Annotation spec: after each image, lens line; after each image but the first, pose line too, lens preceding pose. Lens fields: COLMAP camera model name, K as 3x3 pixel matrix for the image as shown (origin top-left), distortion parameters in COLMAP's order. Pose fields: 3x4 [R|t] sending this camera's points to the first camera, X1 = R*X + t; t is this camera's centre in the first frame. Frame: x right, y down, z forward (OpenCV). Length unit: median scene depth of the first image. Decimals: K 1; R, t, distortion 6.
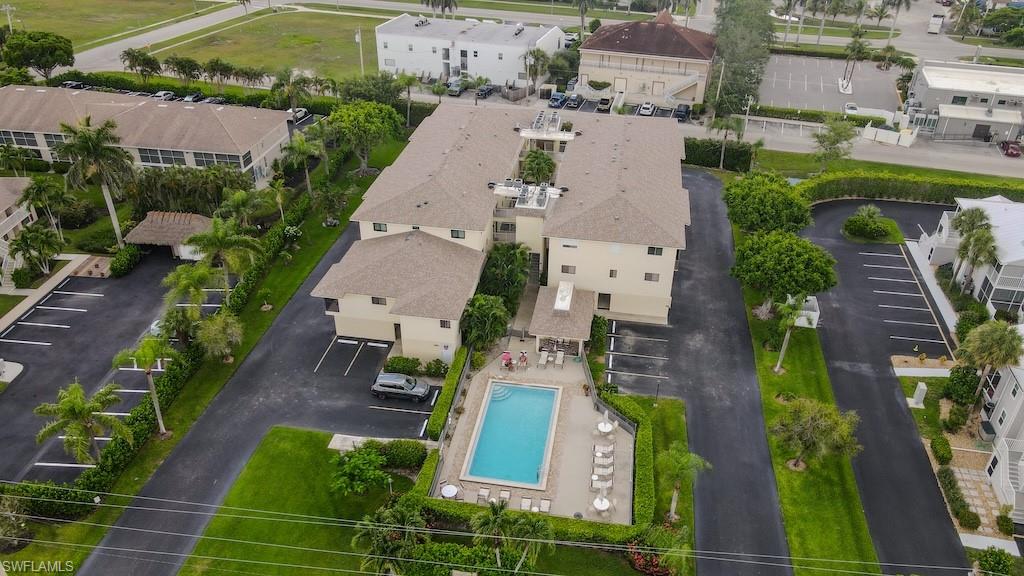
lens RADIAL K [[762.9, 0, 516.2], [0, 762.9, 295.1], [0, 0, 1]] dist [0.003822, 0.009769]
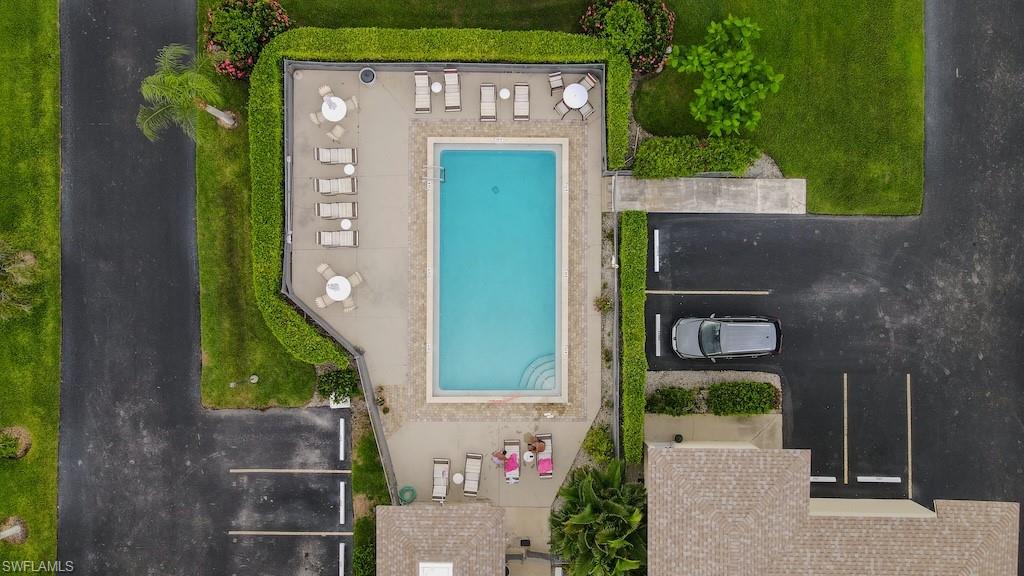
lens RADIAL K [[762.9, 0, 516.2], [0, 762.9, 295.1], [0, 0, 1]] dist [0.003822, 0.009769]
pose [[-0.988008, 0.154395, -0.001190, -0.011324], [-0.082132, -0.519027, 0.850803, -0.297375], [0.130742, 0.840698, 0.525483, 0.672226]]
